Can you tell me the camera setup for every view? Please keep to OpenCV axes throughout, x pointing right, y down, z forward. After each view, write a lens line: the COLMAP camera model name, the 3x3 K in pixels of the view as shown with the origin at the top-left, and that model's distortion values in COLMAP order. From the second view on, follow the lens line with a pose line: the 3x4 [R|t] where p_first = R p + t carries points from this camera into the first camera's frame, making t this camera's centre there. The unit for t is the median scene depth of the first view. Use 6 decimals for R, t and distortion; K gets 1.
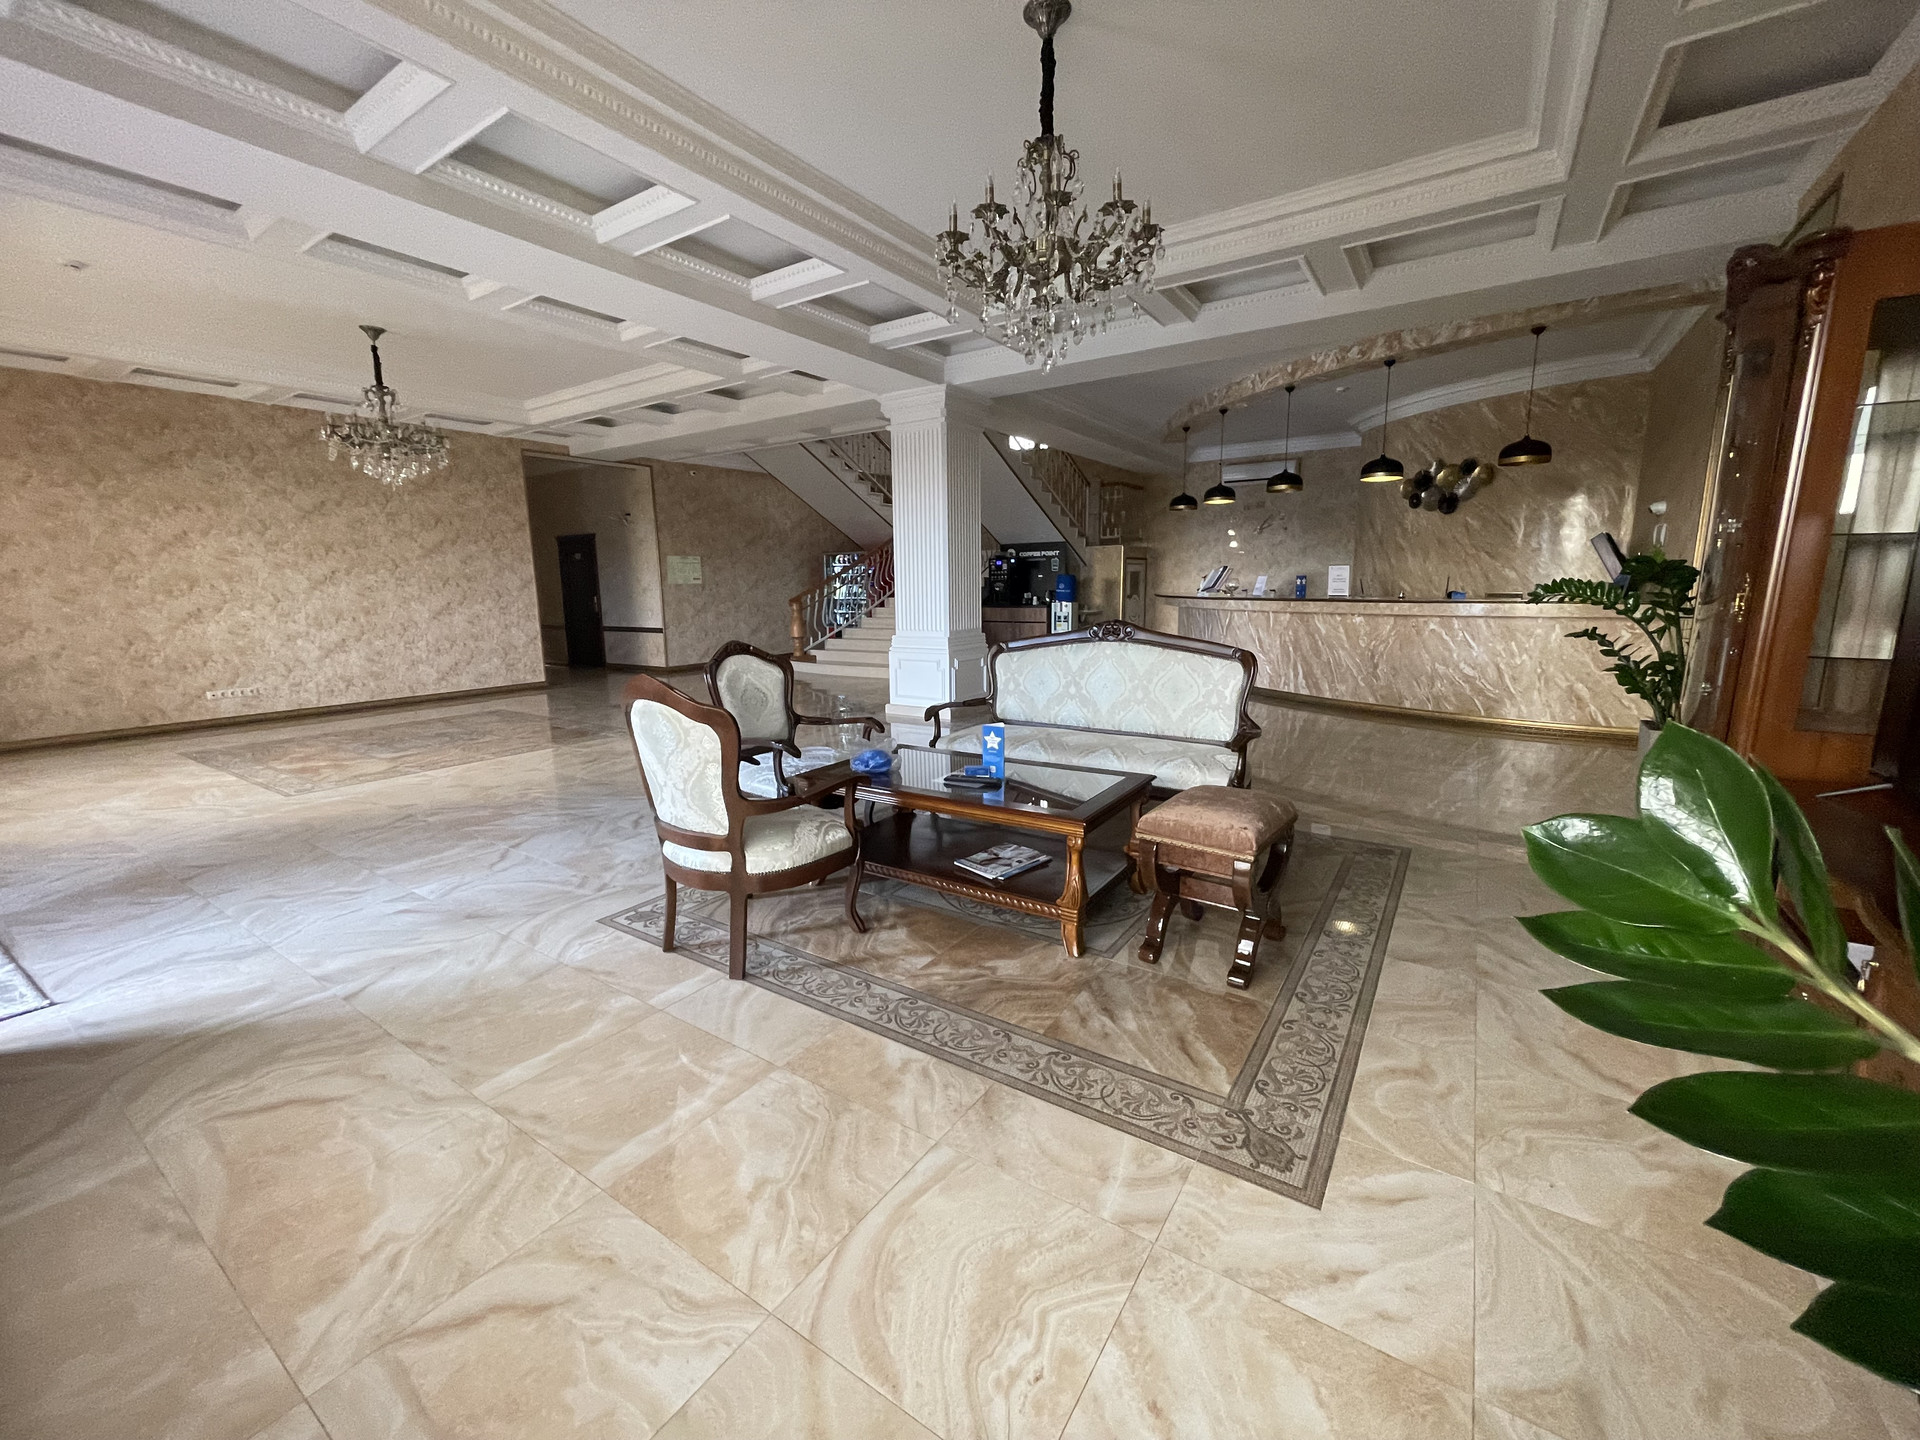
lens RADIAL K [[776.6, 0, 960.0], [0, 776.6, 720.0], [0, 0, 1]] dist [-0.000050, -0.000357]
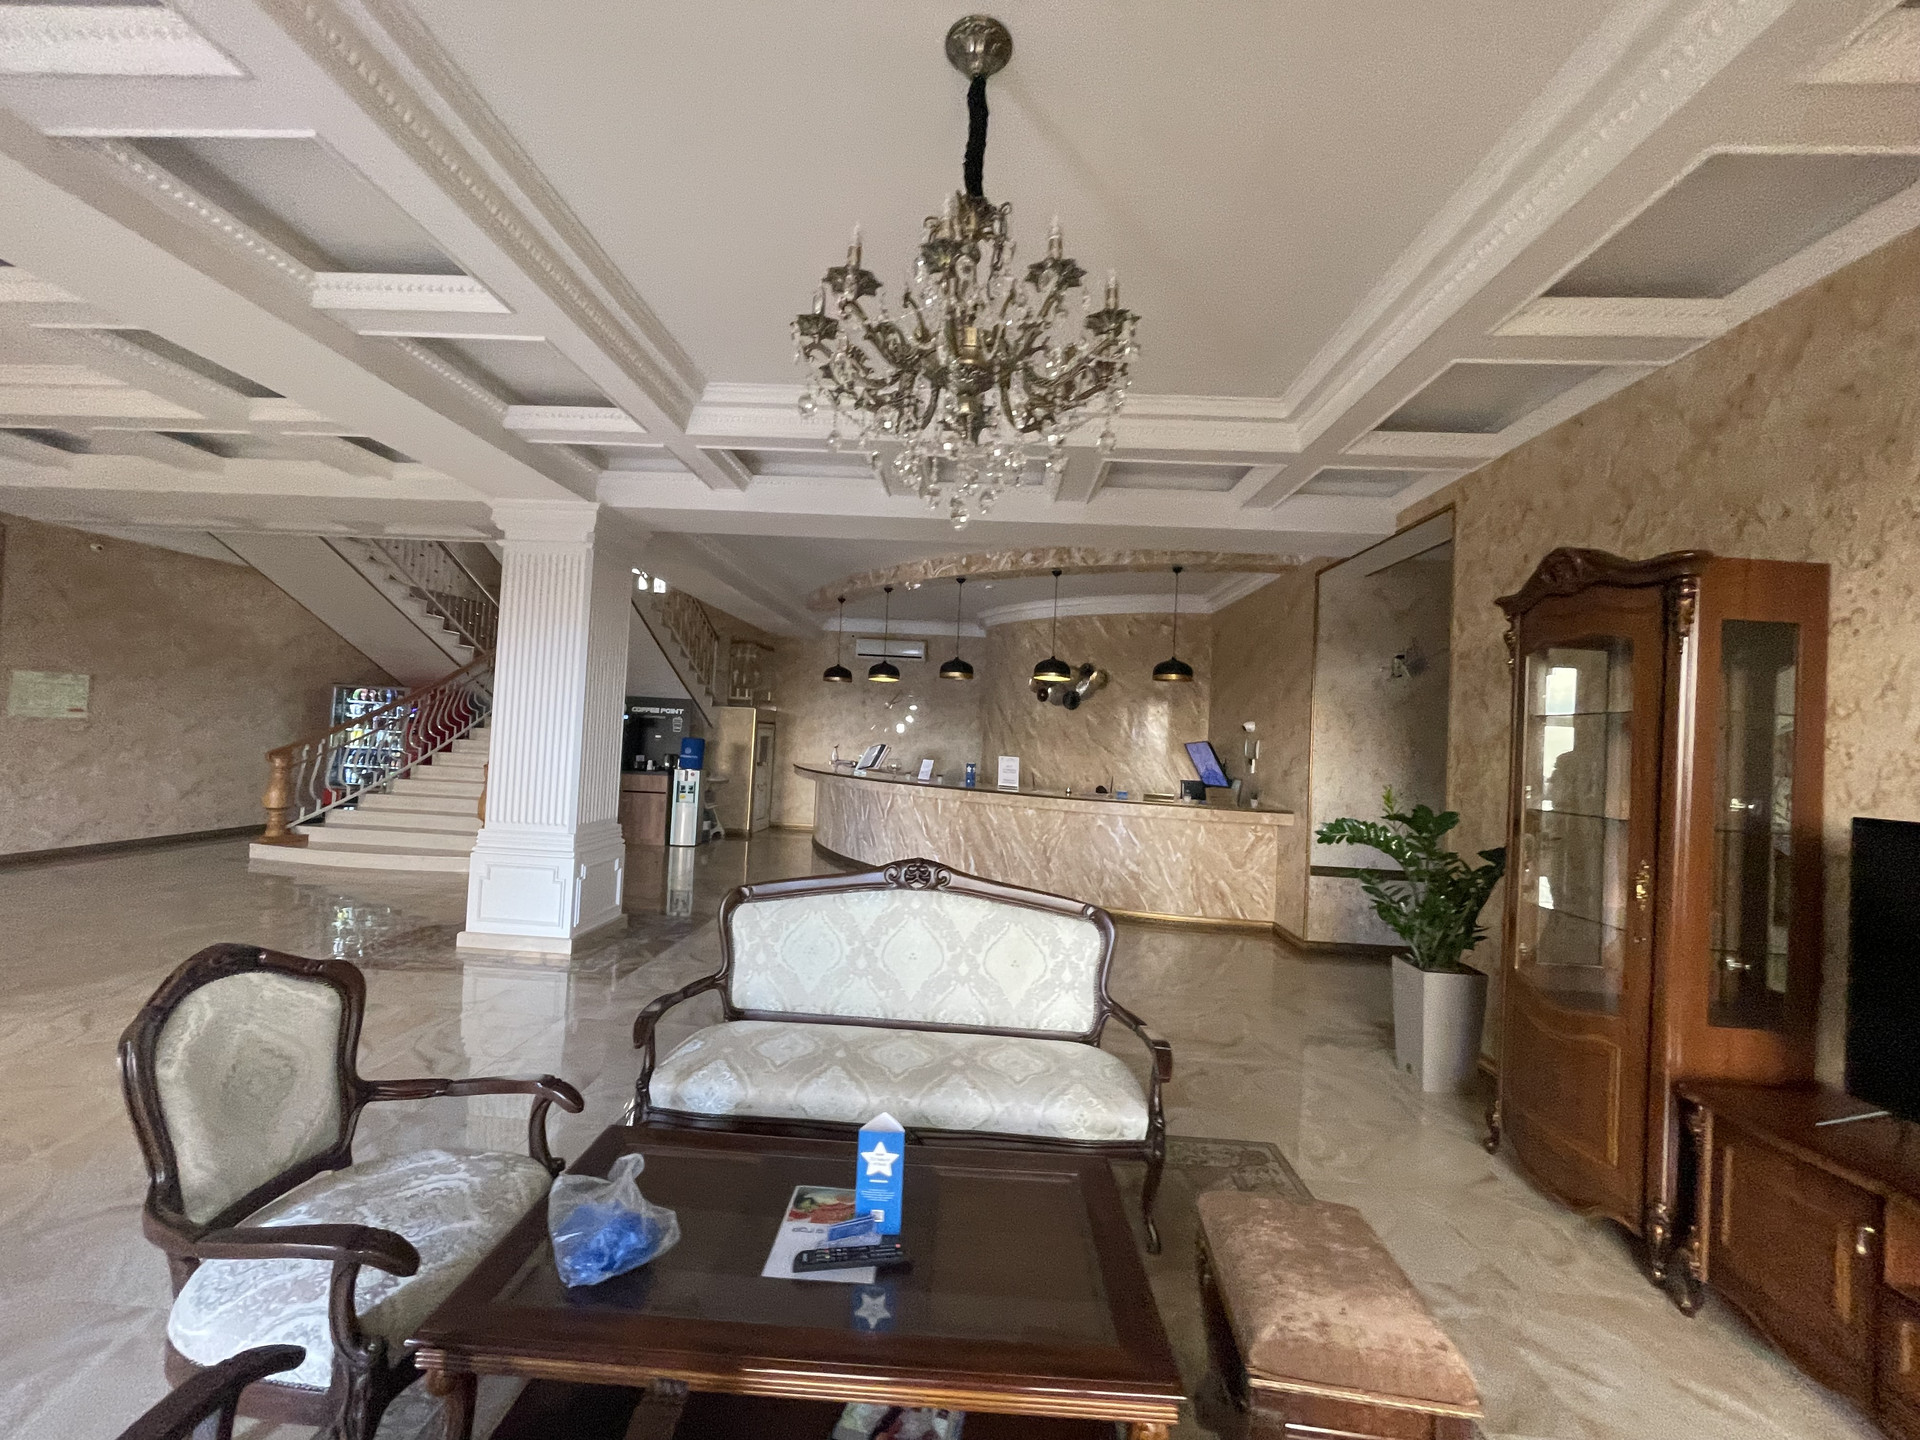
lens RADIAL K [[776.6, 0, 960.0], [0, 776.6, 720.0], [0, 0, 1]] dist [-0.000050, -0.000357]
pose [[0.857048, 0.070275, 0.510421, -0.079850], [0.027327, 0.983060, -0.181234, -0.067460], [-0.514511, 0.169274, 0.840609, 0.190771]]
